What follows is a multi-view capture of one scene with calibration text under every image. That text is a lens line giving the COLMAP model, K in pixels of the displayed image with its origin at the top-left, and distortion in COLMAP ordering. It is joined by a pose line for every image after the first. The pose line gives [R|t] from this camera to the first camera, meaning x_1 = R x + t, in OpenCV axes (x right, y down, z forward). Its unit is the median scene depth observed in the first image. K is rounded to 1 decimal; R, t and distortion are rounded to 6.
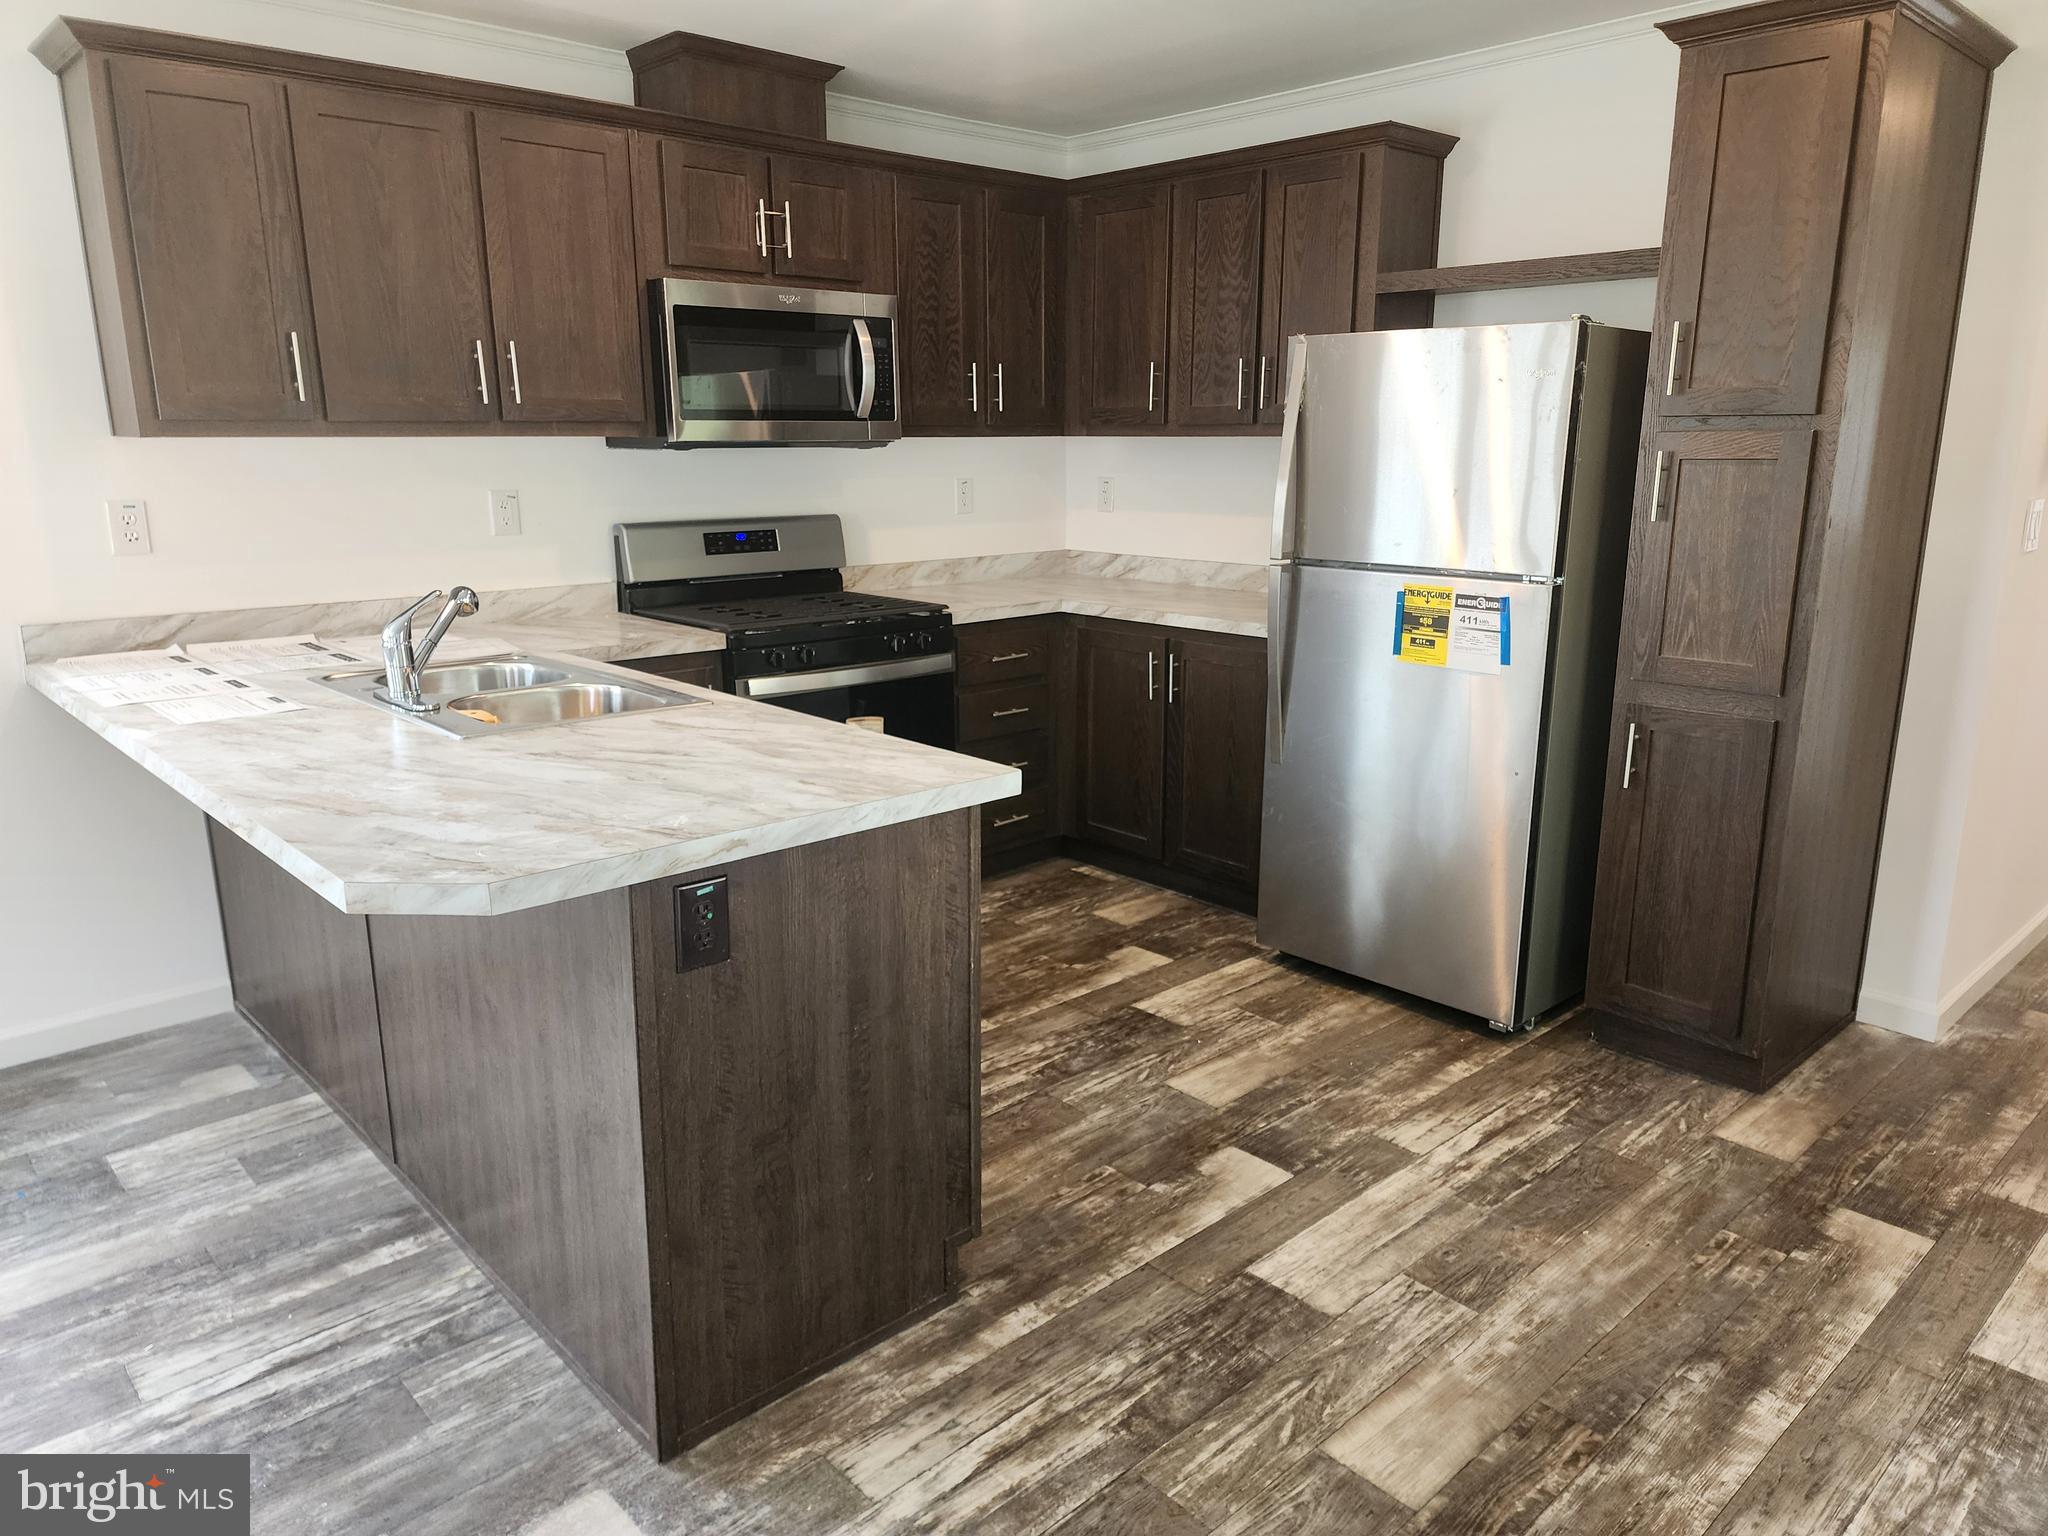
lens RADIAL K [[1366.4, 0, 1025.8], [0, 1366.4, 763.5], [0, 0, 1]] dist [0.043631, -0.045218]
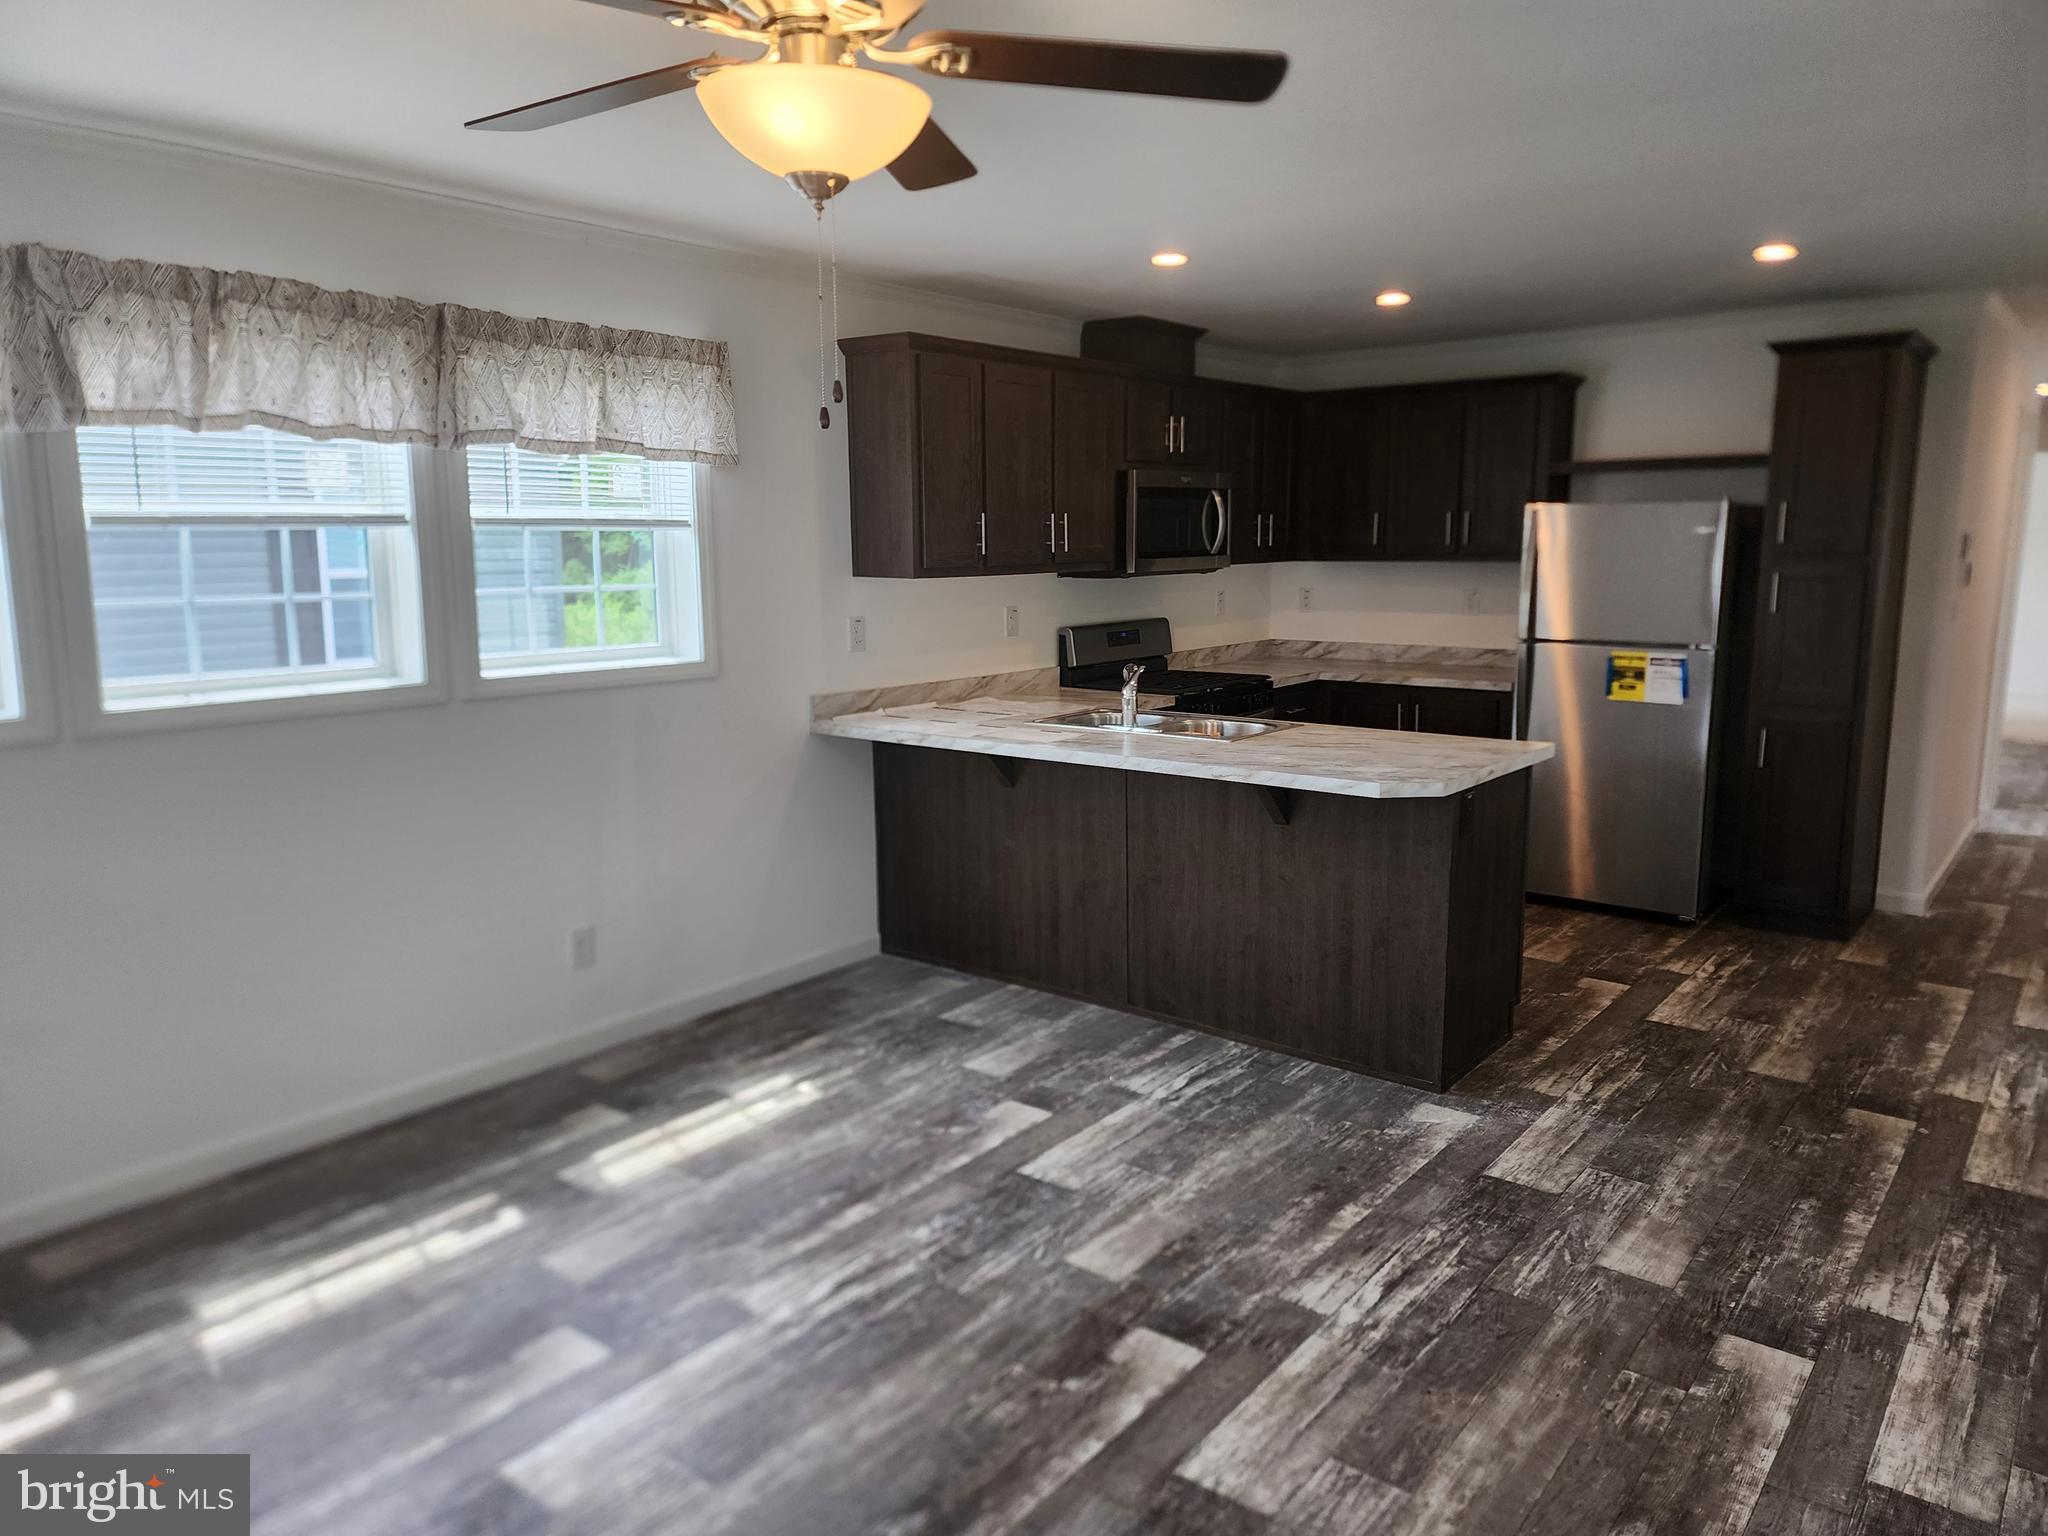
lens RADIAL K [[1366.4, 0, 1032.6], [0, 1366.4, 768.0], [0, 0, 1]] dist [0.043631, -0.045218]
pose [[0.989776, -0.030859, 0.139254, -0.645238], [0.039775, 0.997302, -0.061704, 0.080789], [-0.136974, 0.066612, 0.988332, -0.528461]]
